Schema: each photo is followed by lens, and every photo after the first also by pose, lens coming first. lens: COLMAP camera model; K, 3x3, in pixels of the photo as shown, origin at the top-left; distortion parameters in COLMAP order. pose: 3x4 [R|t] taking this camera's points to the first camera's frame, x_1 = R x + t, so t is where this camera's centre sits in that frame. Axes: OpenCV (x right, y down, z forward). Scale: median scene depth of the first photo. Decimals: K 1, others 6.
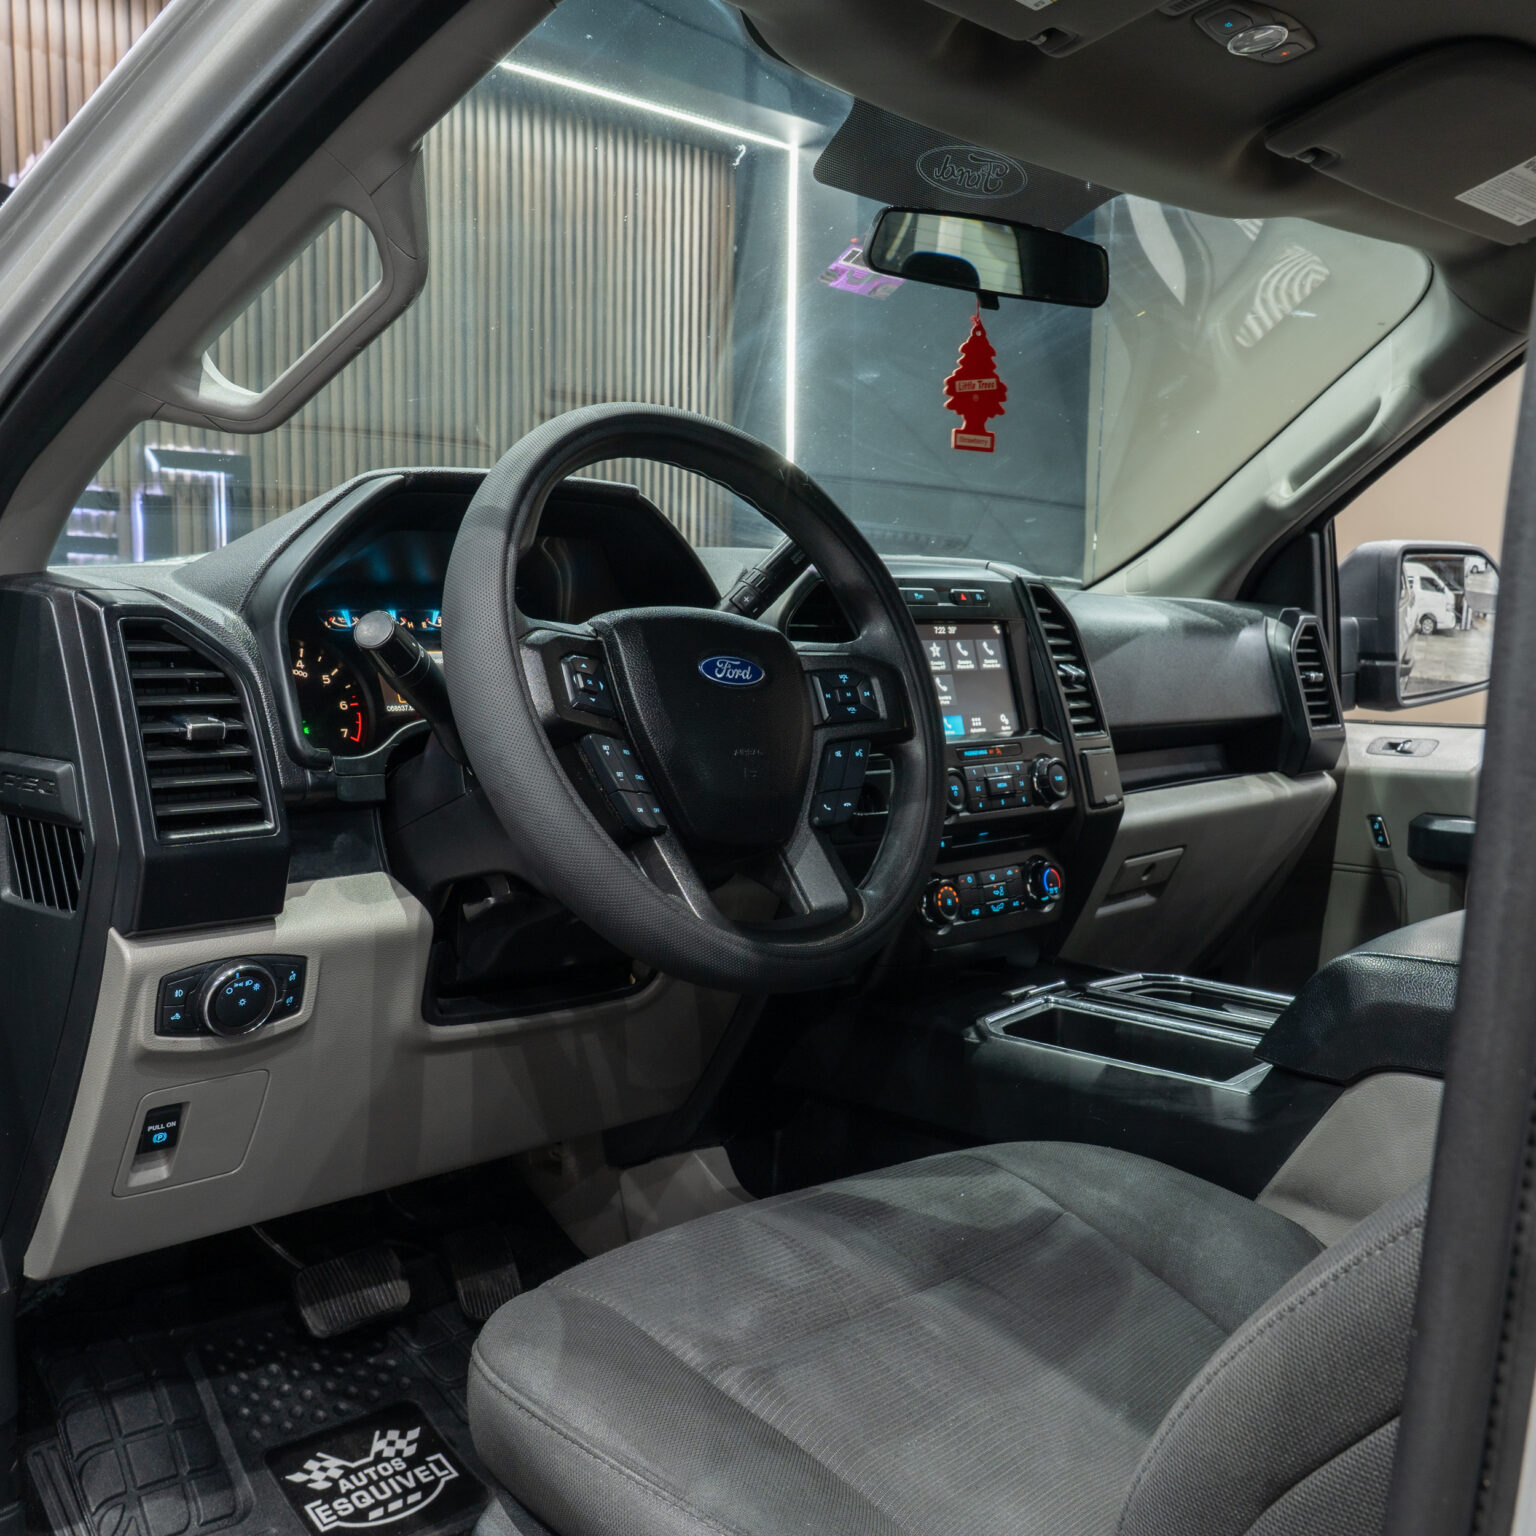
lens RADIAL K [[1810.6, 0, 768.0], [0, 1810.6, 810.9], [0, 0, 1]] dist [0.010307, 0.015382]
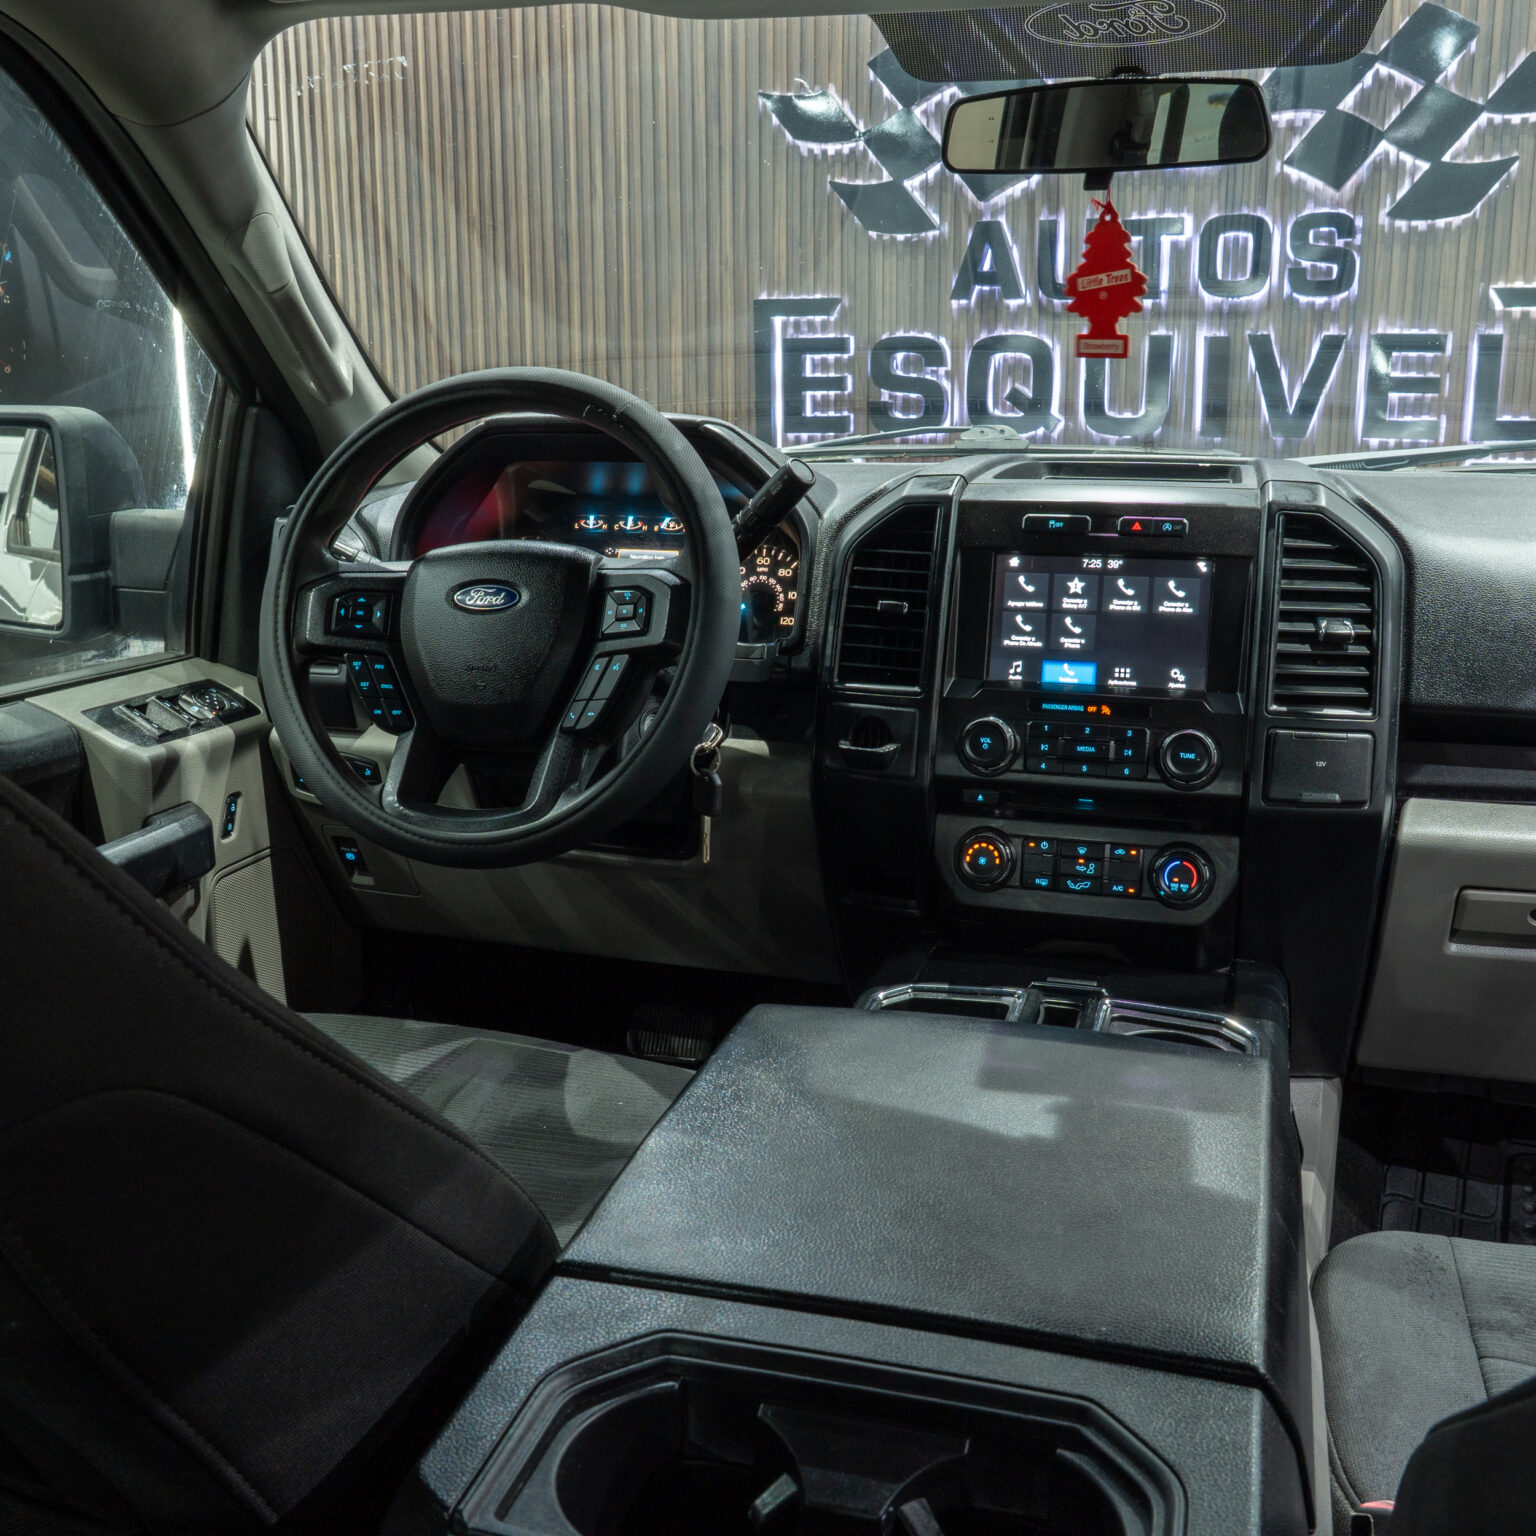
lens RADIAL K [[1625.9, 0, 768.0], [0, 1625.9, 768.0], [0, 0, 1]] dist [-0.028641, -0.008466]
pose [[0.399161, 0.203658, -0.893976, 0.759425], [-0.090548, 0.979009, 0.182600, -0.132642], [0.912399, 0.008061, 0.409223, 0.536393]]
